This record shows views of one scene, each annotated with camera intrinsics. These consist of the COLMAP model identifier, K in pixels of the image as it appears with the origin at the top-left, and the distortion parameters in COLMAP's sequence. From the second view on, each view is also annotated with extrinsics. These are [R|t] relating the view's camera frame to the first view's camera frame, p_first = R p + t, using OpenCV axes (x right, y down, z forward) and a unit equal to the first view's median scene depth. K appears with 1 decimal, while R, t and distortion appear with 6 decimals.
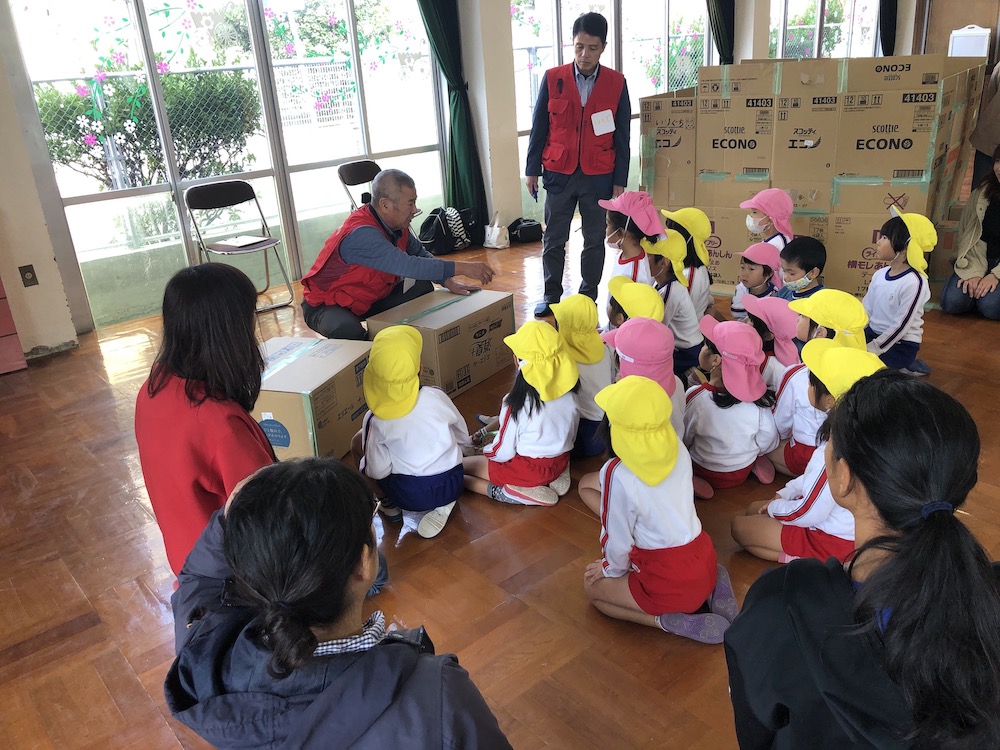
lens RADIAL K [[832.0, 0, 501.2], [0, 832.0, 374.8], [0, 0, 1]] dist [0.010981, 0.004095]
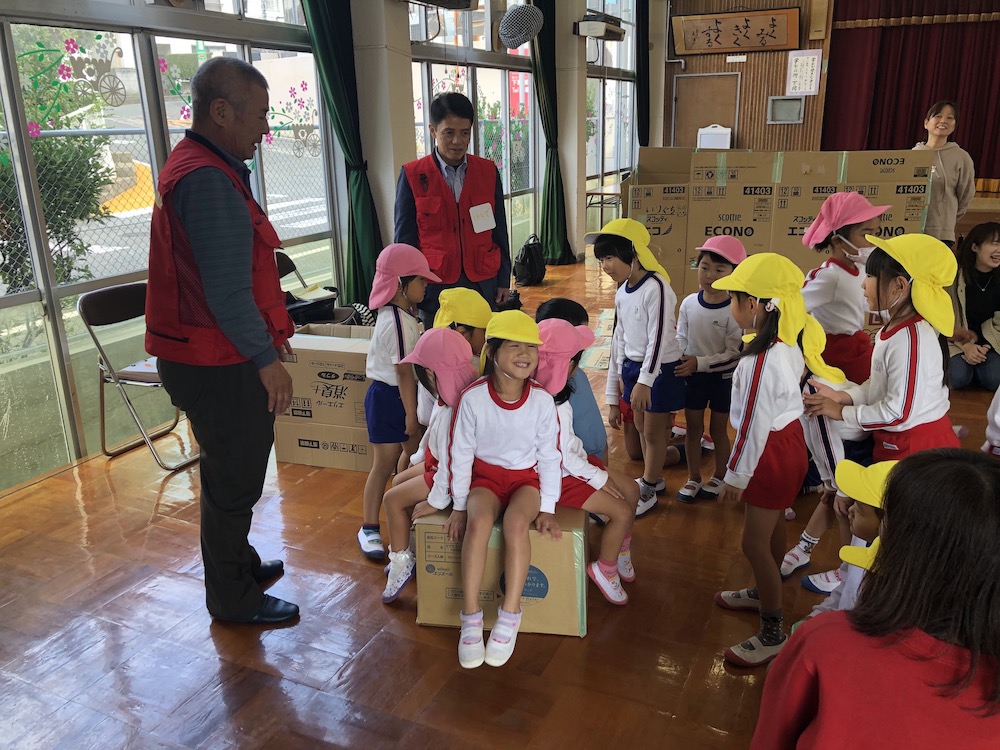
lens RADIAL K [[832.0, 0, 502.1], [0, 832.0, 373.7], [0, 0, 1]] dist [0.010981, 0.004095]
pose [[0.906376, -0.077979, 0.415214, -0.375950], [0.114994, 0.991246, -0.064861, -0.077976], [-0.406522, 0.106536, 0.907409, 0.237070]]
